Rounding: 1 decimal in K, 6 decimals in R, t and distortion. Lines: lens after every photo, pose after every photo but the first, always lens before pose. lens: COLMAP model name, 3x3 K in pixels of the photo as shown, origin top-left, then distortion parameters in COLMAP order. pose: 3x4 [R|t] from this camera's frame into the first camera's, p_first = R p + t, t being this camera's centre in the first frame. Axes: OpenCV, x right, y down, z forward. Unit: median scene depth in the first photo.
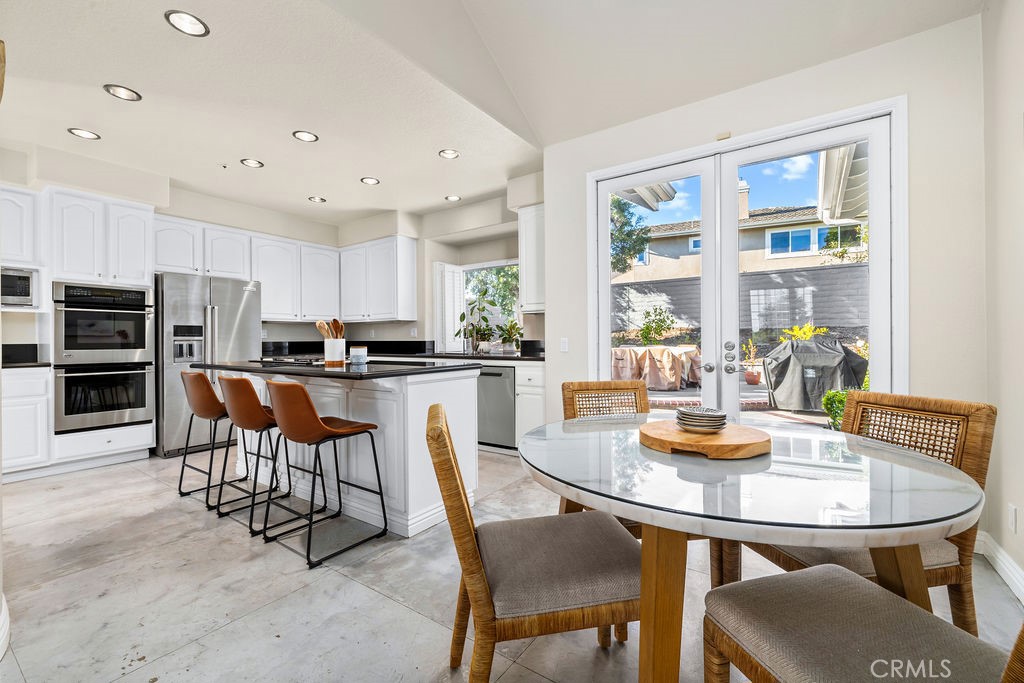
lens RADIAL K [[433.8, 0, 510.4], [0, 433.8, 343.9], [0, 0, 1]] dist [-0.000538, -0.000057]
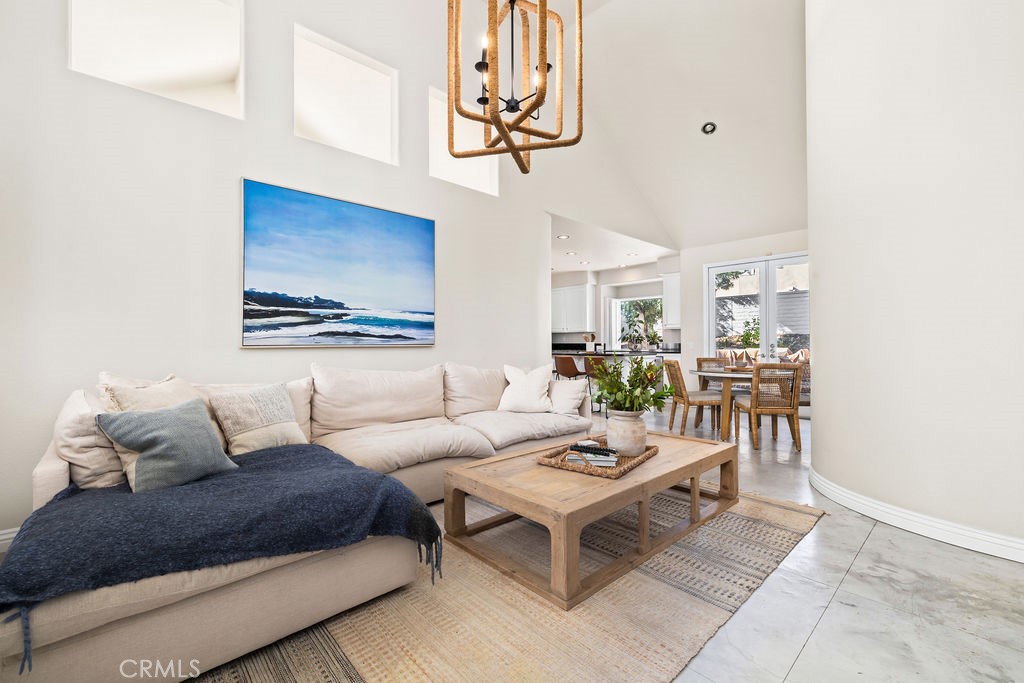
lens RADIAL K [[433.8, 0, 510.4], [0, 433.8, 343.9], [0, 0, 1]] dist [-0.000538, -0.000057]
pose [[0.977911, 0.002322, -0.209010, -0.187393], [-0.003828, 0.999970, -0.006801, 0.007962], [0.208988, 0.007450, 0.977890, -0.793740]]
